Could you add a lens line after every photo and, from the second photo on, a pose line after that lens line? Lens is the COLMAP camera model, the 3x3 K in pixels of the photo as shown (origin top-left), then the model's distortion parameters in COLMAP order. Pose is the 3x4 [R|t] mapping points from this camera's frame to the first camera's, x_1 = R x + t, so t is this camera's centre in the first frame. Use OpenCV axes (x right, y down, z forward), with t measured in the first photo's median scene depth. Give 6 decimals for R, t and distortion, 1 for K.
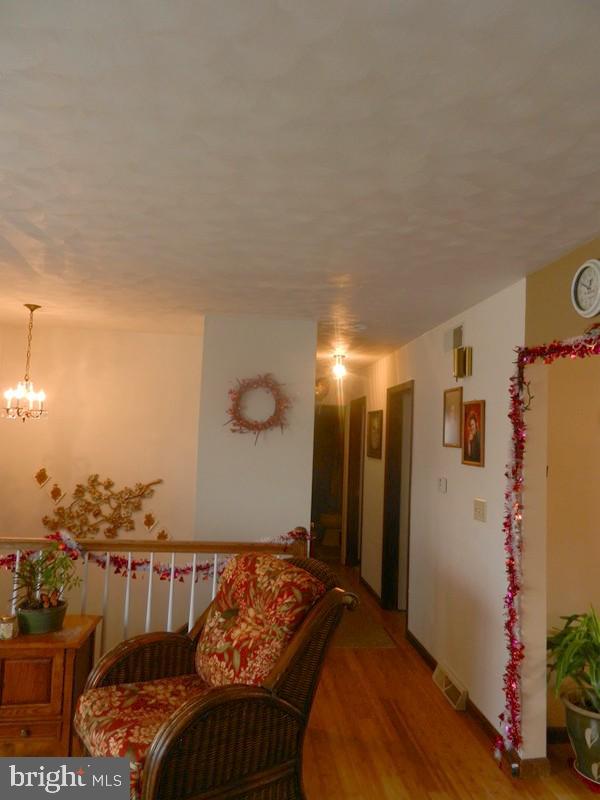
lens RADIAL K [[583.9, 0, 302.9], [0, 583.9, 398.7], [0, 0, 1]] dist [-0.007124, 0.012070]
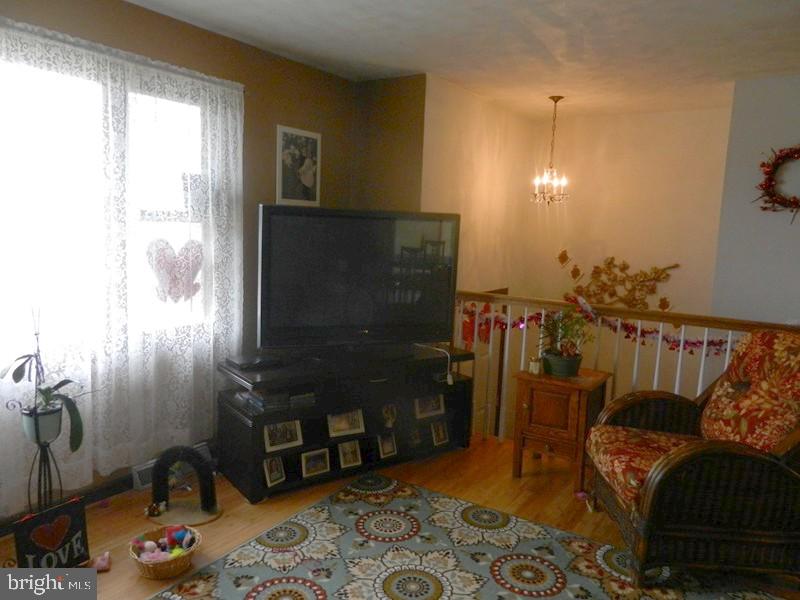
lens RADIAL K [[583.9, 0, 400.1], [0, 583.9, 302.2], [0, 0, 1]] dist [-0.007124, 0.012070]
pose [[0.768337, 0.074470, -0.635698, 0.045612], [0.036892, 0.986404, 0.160144, 0.043919], [0.638981, -0.146497, 0.755144, -0.089564]]
